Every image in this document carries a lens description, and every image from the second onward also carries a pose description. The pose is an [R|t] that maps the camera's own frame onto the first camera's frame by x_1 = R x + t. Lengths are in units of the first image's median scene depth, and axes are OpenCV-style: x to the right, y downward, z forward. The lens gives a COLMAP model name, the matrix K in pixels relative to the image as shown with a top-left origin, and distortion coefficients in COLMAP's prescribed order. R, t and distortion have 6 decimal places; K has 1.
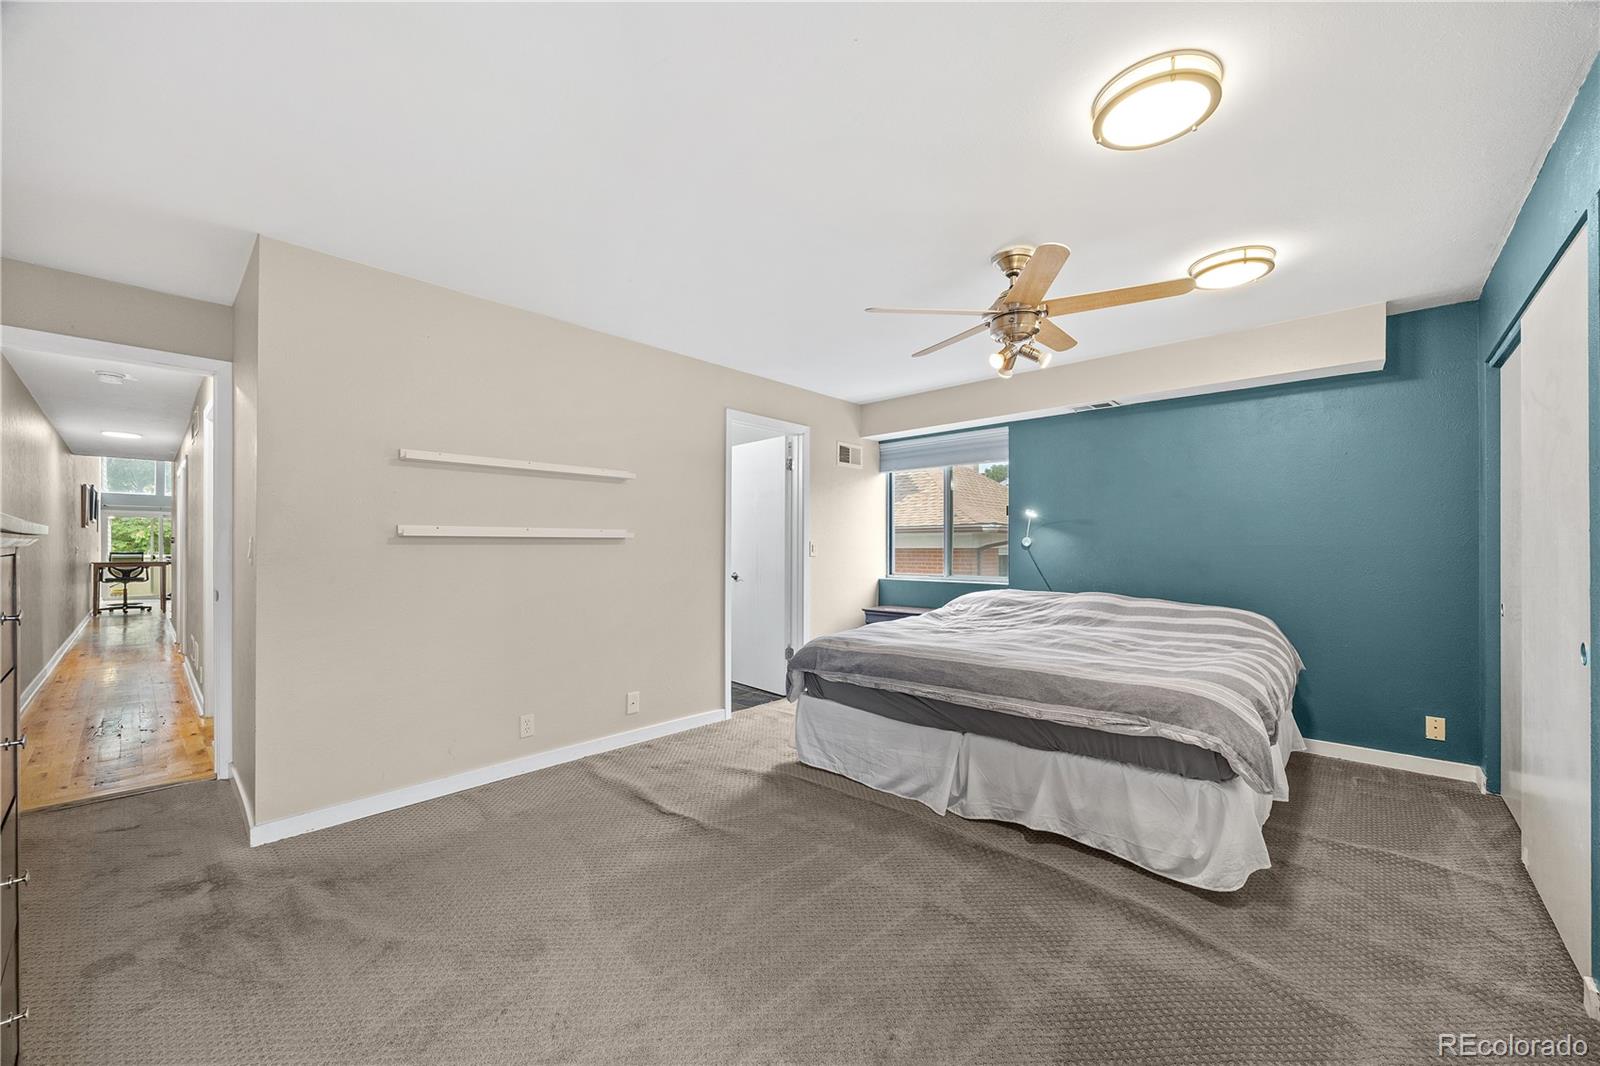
lens RADIAL K [[612.7, 0, 809.9], [0, 612.7, 544.2], [0, 0, 1]] dist [-0.003138, 0.000025]
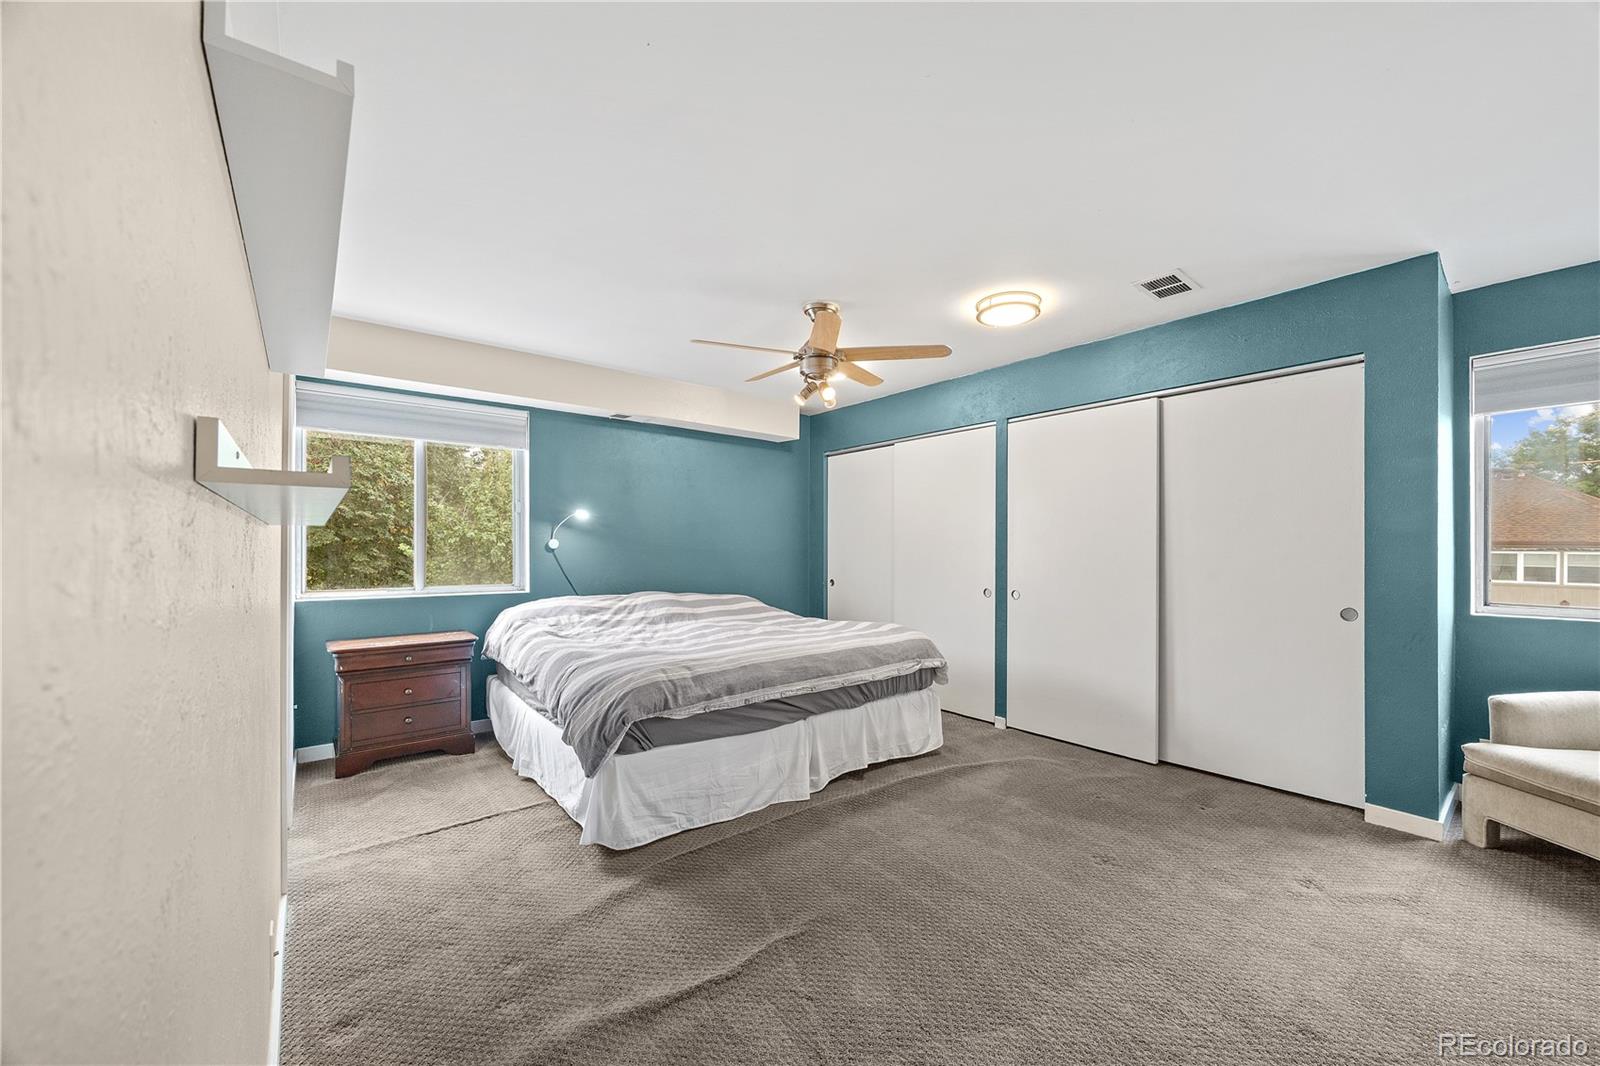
lens RADIAL K [[612.7, 0, 809.3], [0, 612.7, 543.8], [0, 0, 1]] dist [-0.003138, 0.000025]
pose [[0.148579, 0.008343, 0.988865, -0.875674], [-0.008027, 0.999942, -0.007230, 0.000099], [-0.988868, -0.006863, 0.148638, 0.859930]]
